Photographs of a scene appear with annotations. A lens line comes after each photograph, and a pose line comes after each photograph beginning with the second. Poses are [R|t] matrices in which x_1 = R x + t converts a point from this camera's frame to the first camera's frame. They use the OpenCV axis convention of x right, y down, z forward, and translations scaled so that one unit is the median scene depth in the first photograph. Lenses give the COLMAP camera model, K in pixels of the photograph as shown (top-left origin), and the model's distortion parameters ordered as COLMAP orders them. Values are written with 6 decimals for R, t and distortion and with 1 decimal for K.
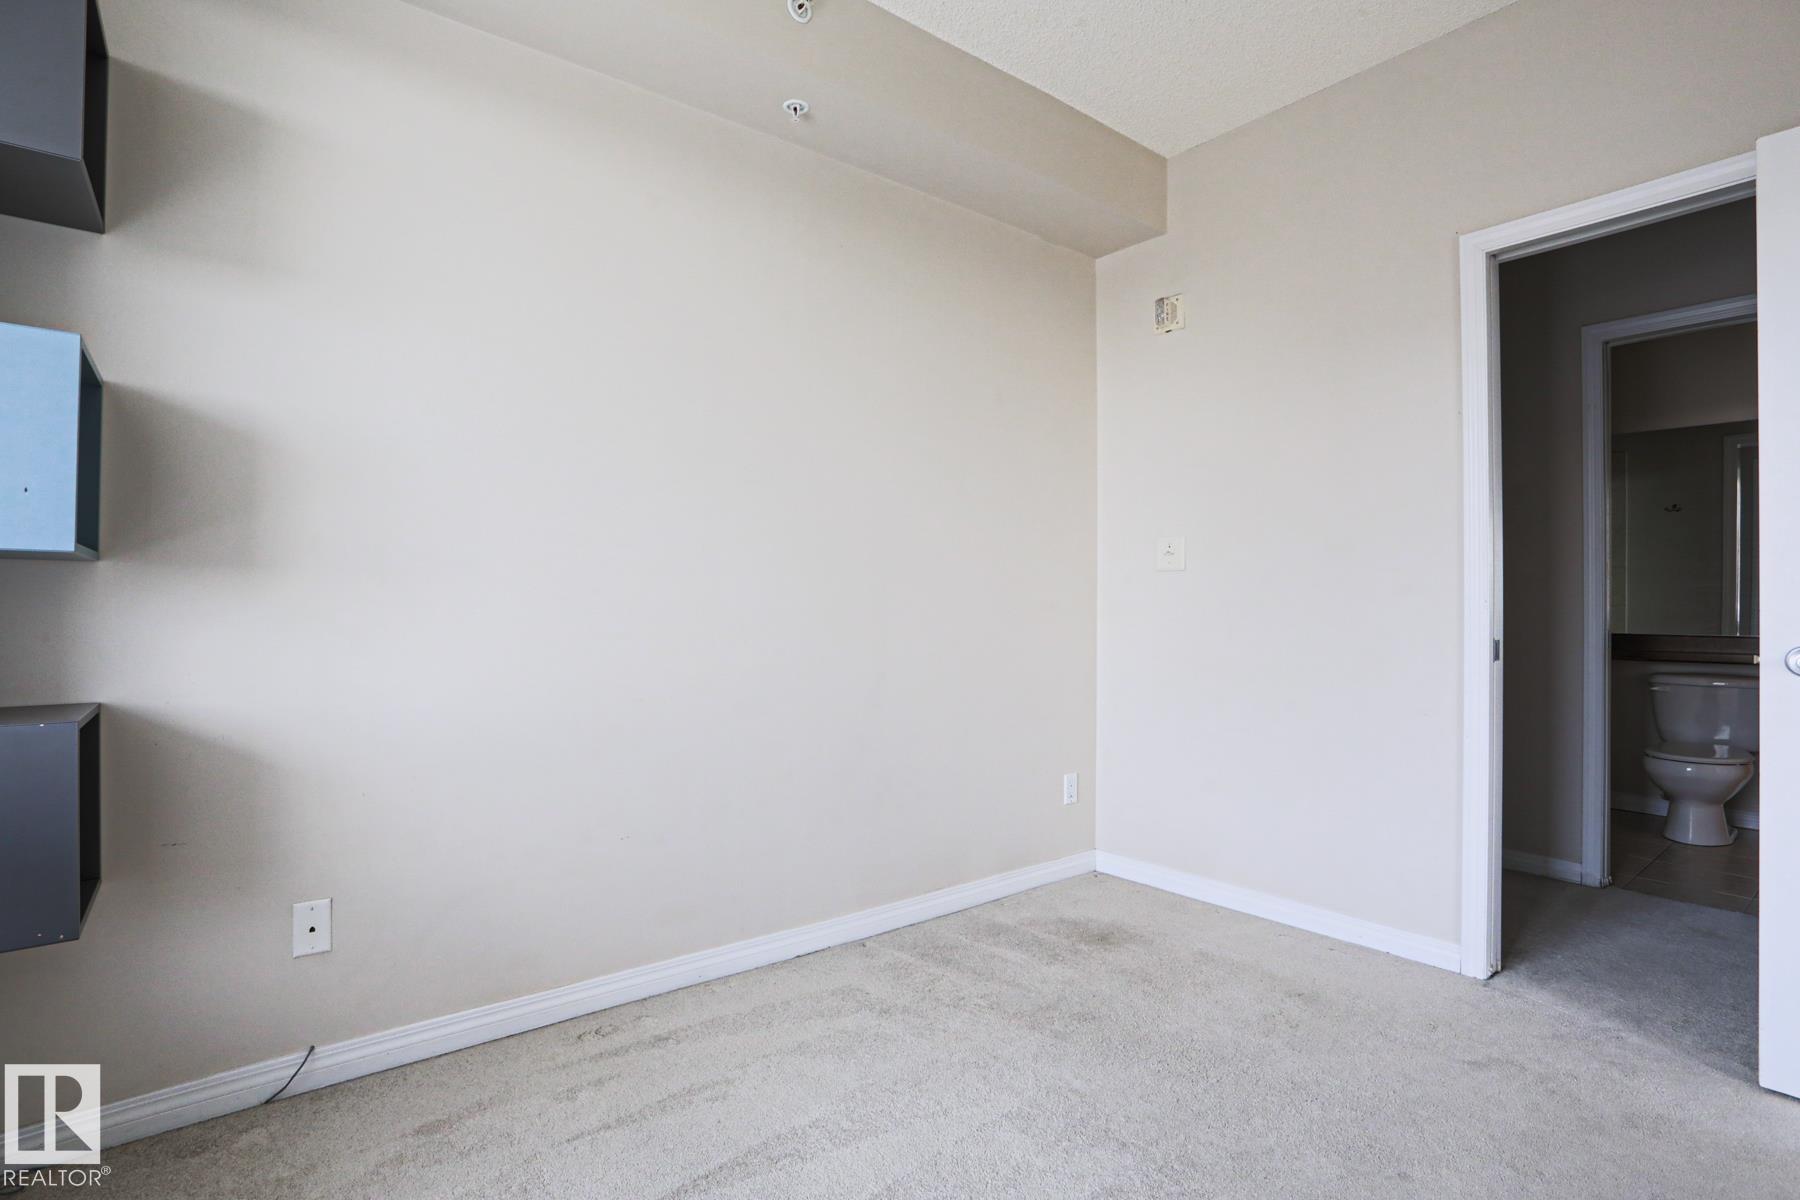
lens RADIAL K [[906.8, 0, 872.9], [0, 906.8, 595.8], [0, 0, 1]] dist [-0.003295, -0.000597]
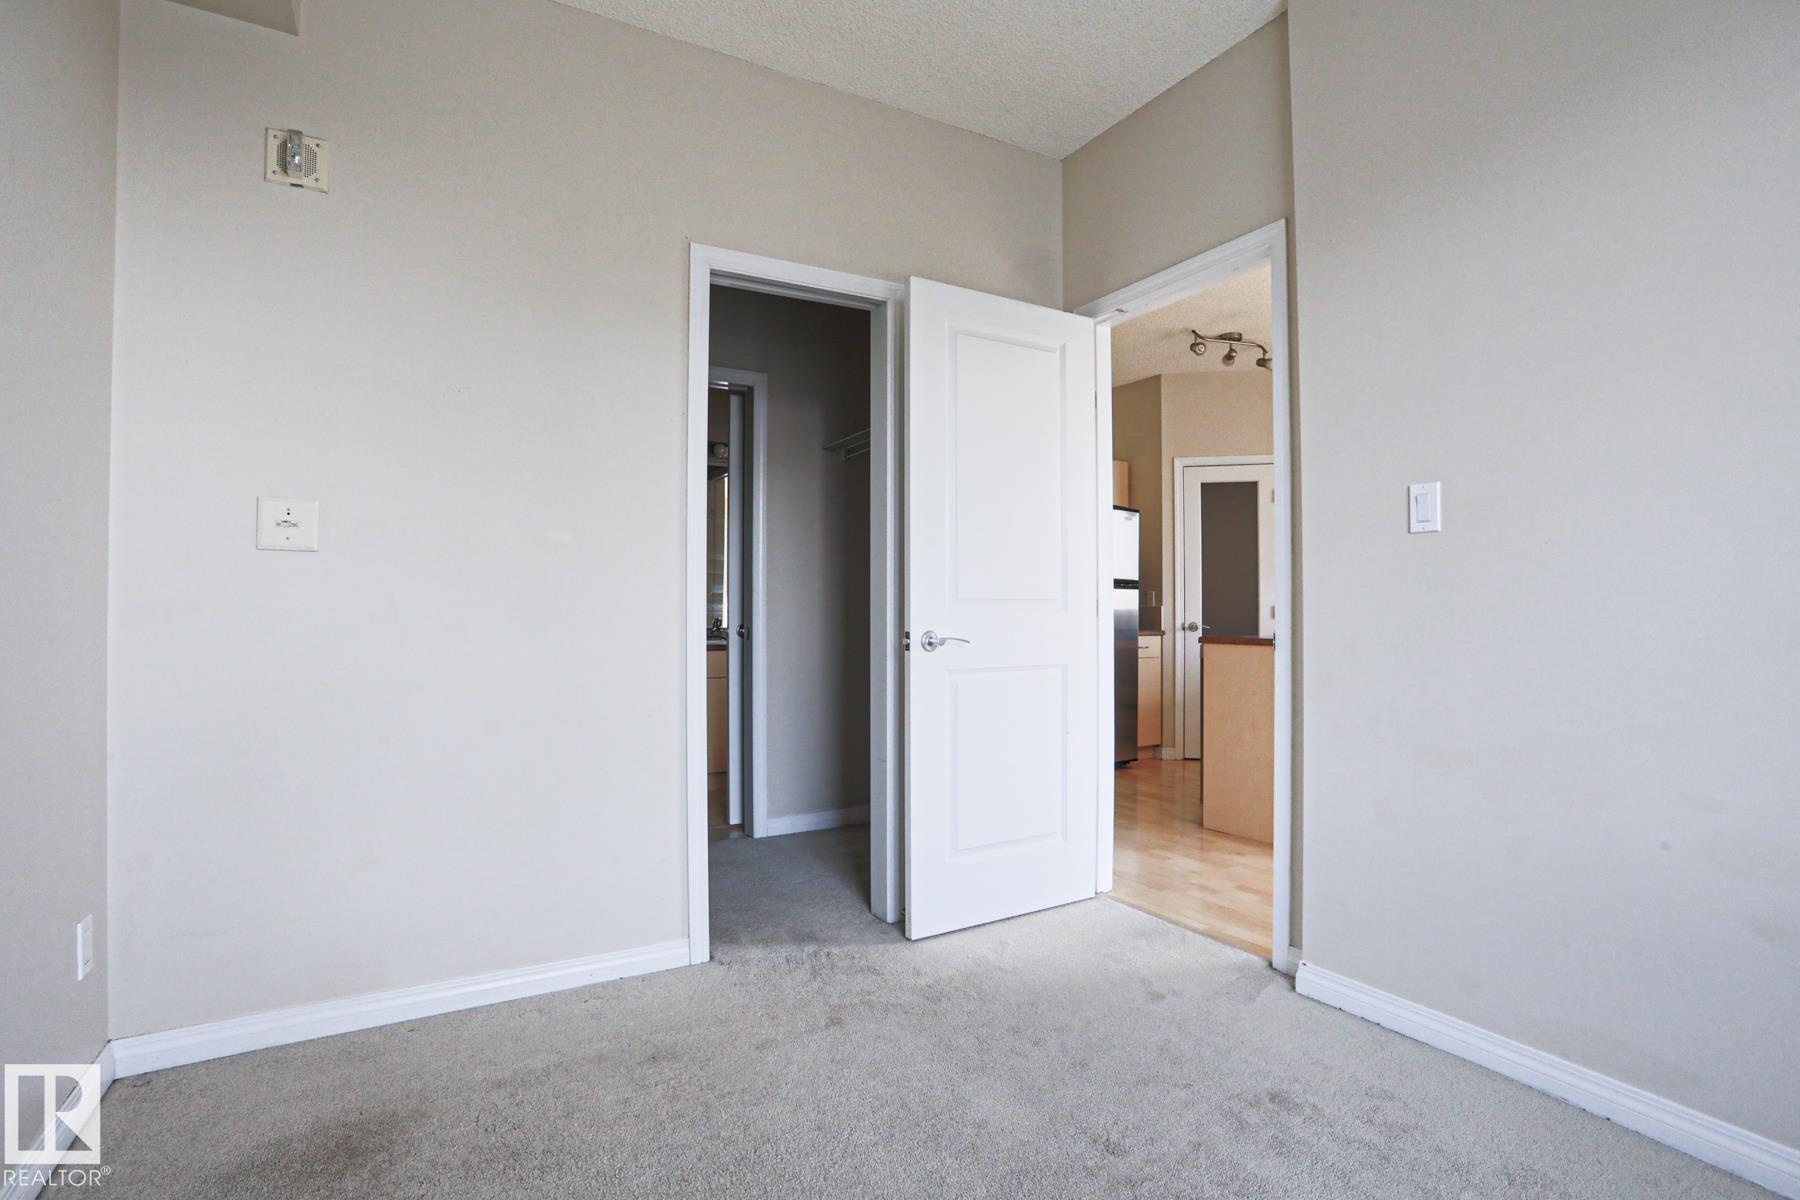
lens RADIAL K [[906.8, 0, 872.9], [0, 906.8, 595.8], [0, 0, 1]] dist [-0.003295, -0.000597]
pose [[0.158456, 0.015174, 0.987250, -0.308353], [-0.002398, 0.999885, -0.014983, 0.017329], [-0.987363, 0.000007, 0.158474, 0.595988]]
